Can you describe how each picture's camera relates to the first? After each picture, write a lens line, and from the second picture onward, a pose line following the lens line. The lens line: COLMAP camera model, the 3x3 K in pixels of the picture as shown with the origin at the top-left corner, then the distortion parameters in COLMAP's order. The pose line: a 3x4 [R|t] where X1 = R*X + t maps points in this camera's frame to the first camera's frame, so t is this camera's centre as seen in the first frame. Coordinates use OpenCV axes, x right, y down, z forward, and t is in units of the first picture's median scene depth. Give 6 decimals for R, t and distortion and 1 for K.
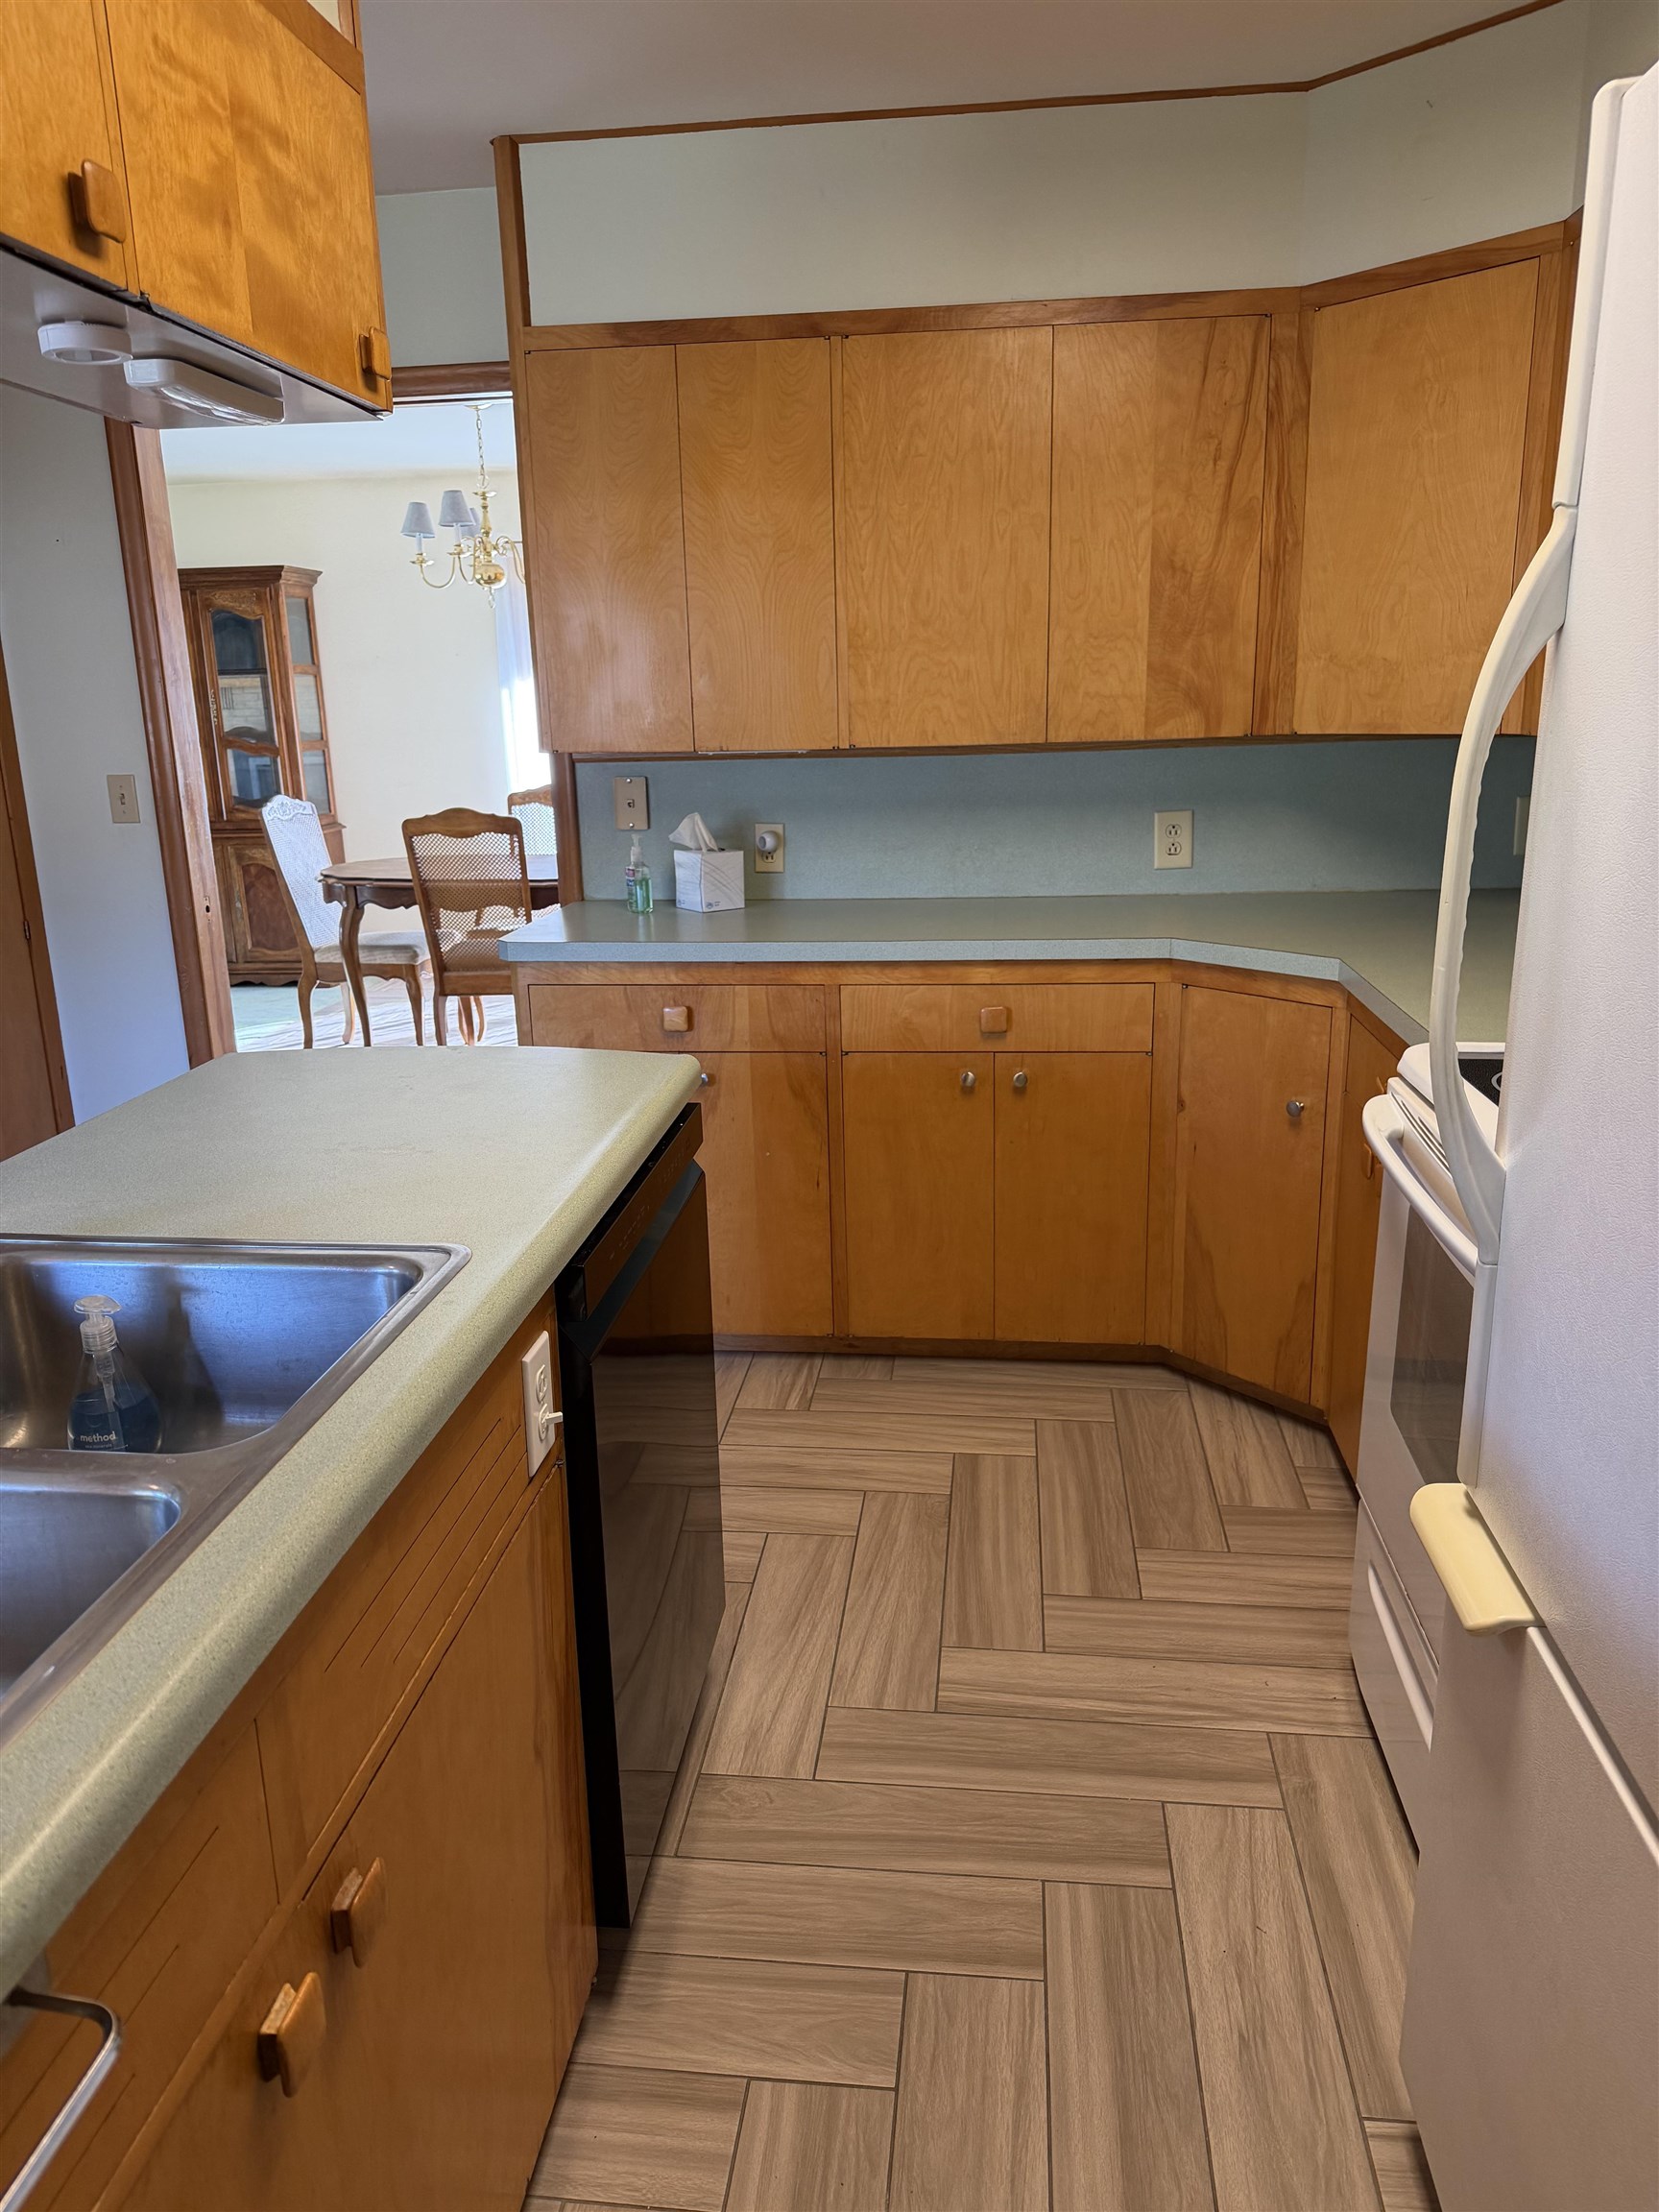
lens RADIAL K [[1531.2, 0, 822.1], [0, 1531.2, 1121.7], [0, 0, 1]] dist [0.170457, -0.352702]
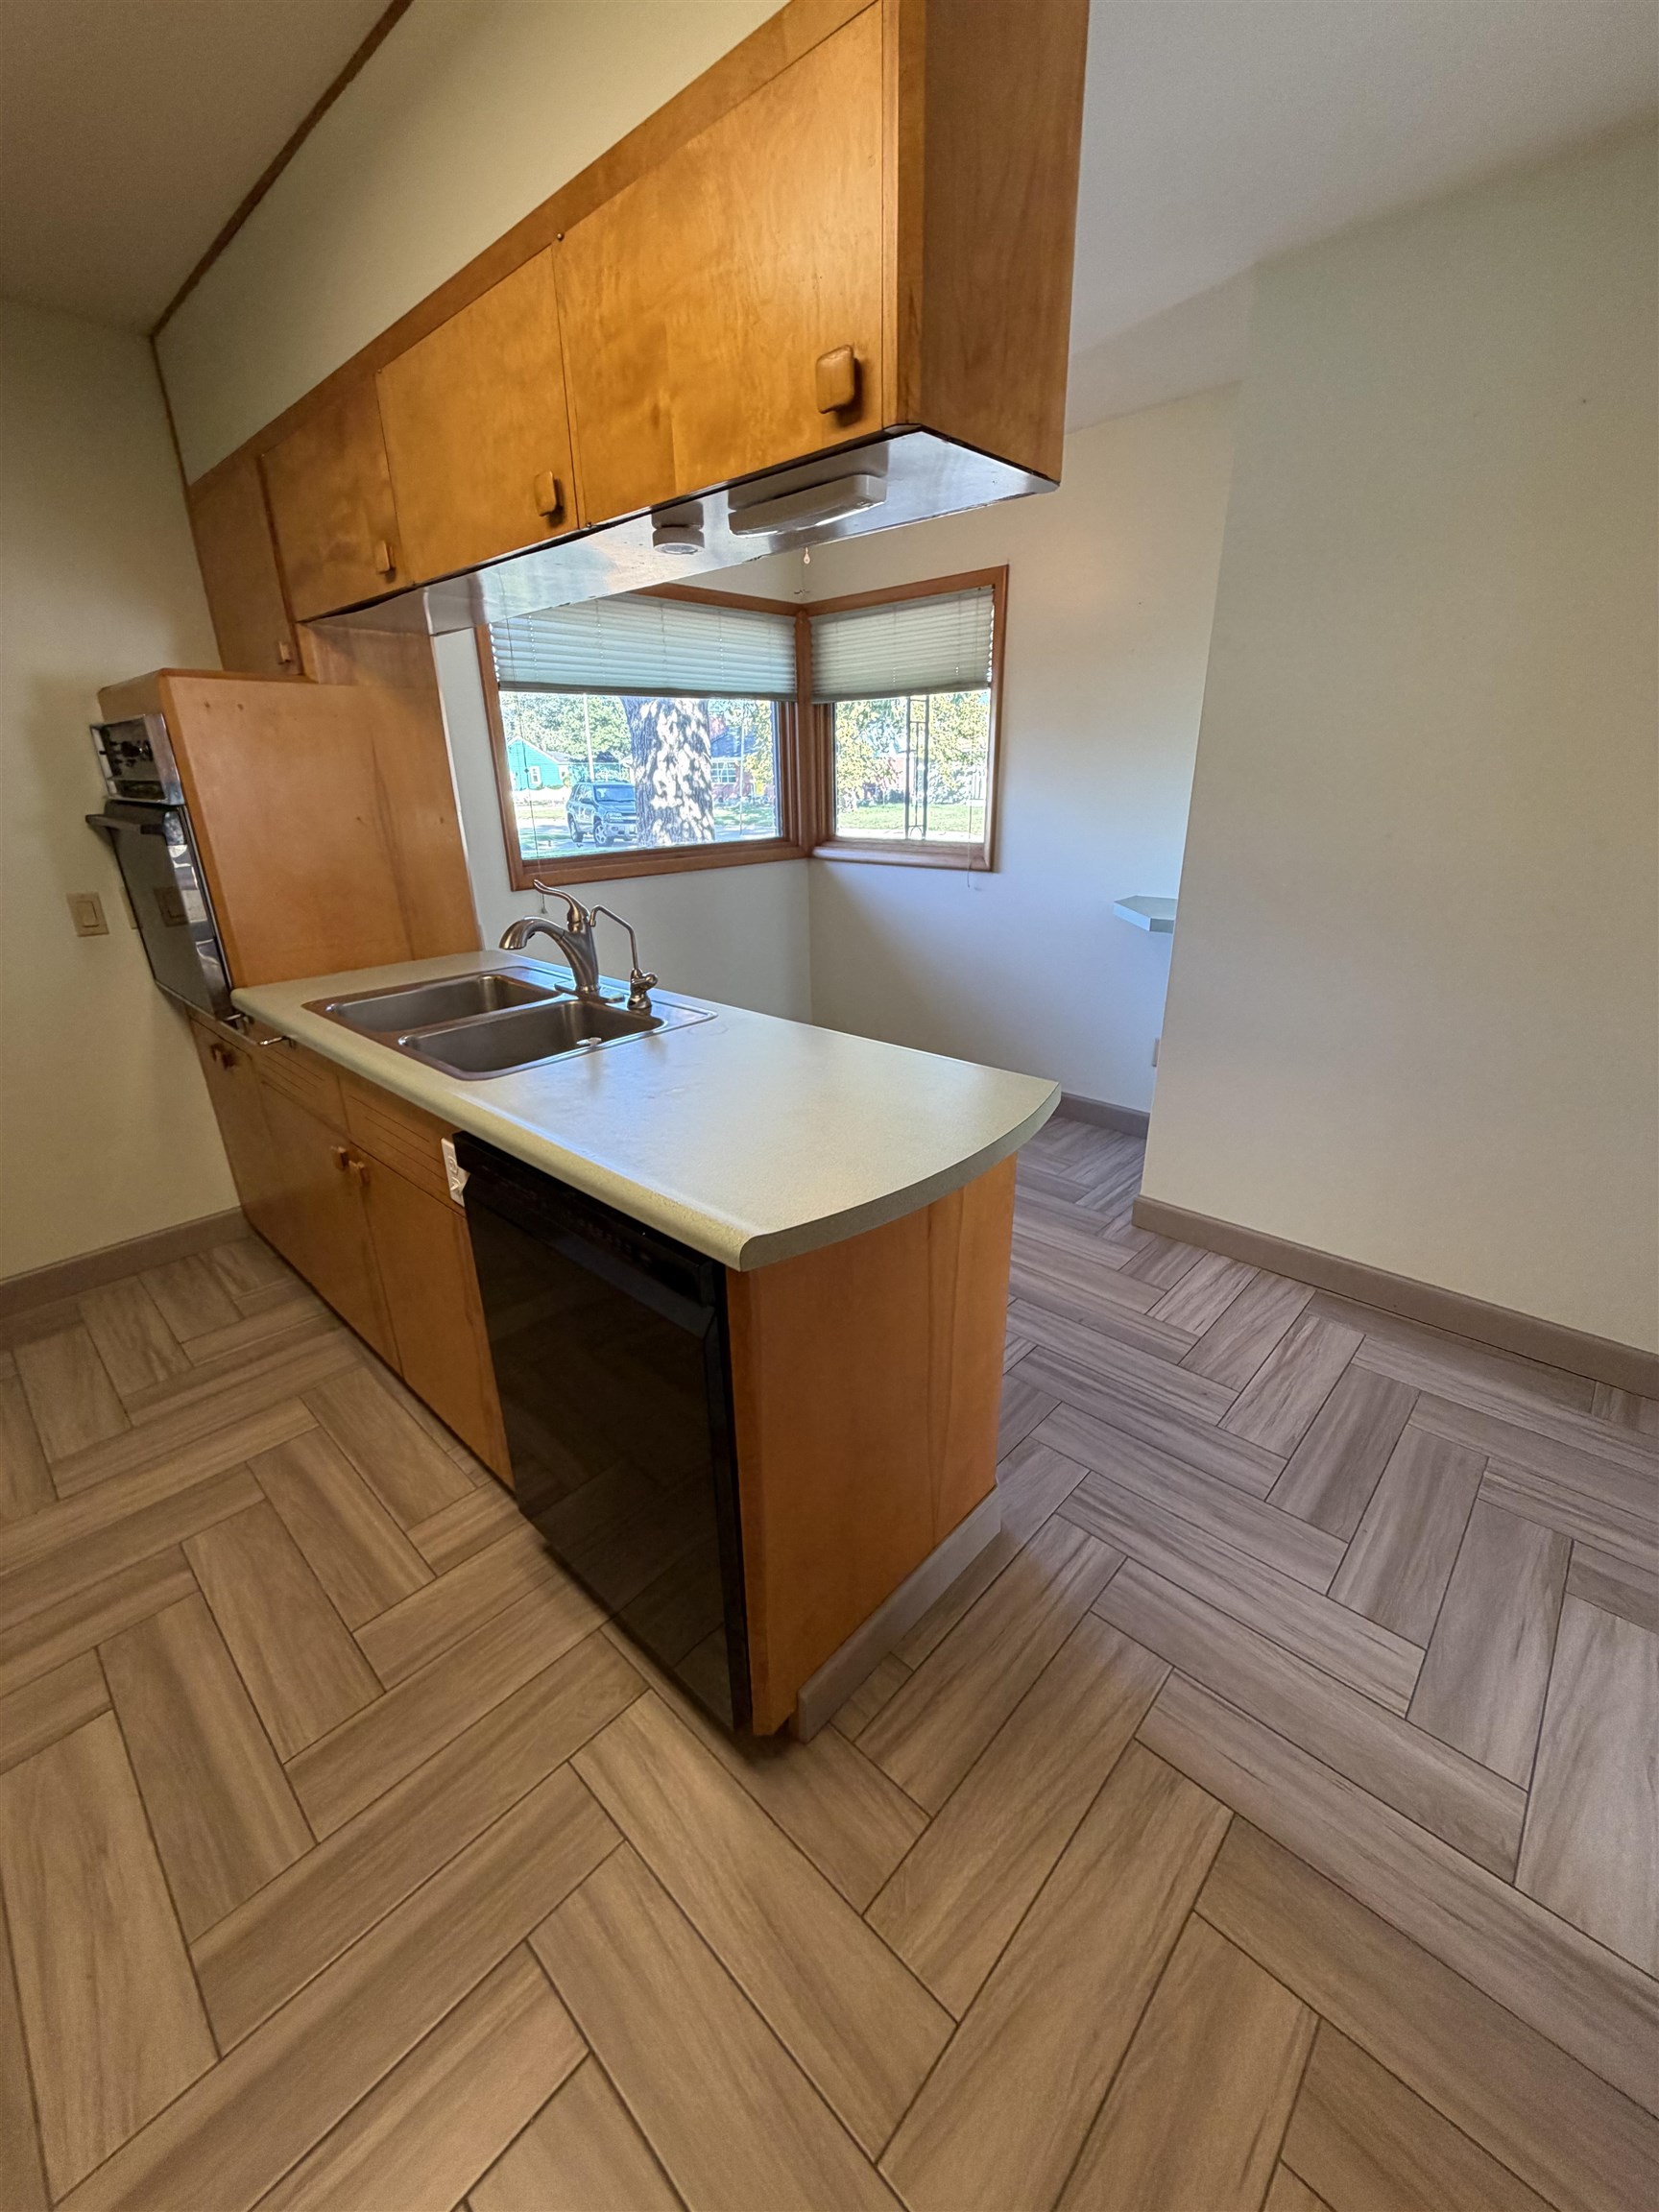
lens RADIAL K [[879.8, 0, 829.5], [0, 879.8, 1106.0], [0, 0, 1]] dist [-0.002452, 0.000034]
pose [[-0.597238, 0.314369, -0.737888, 0.227287], [-0.176772, 0.845772, 0.503410, -0.378416], [0.782341, 0.431094, -0.449556, 1.382038]]
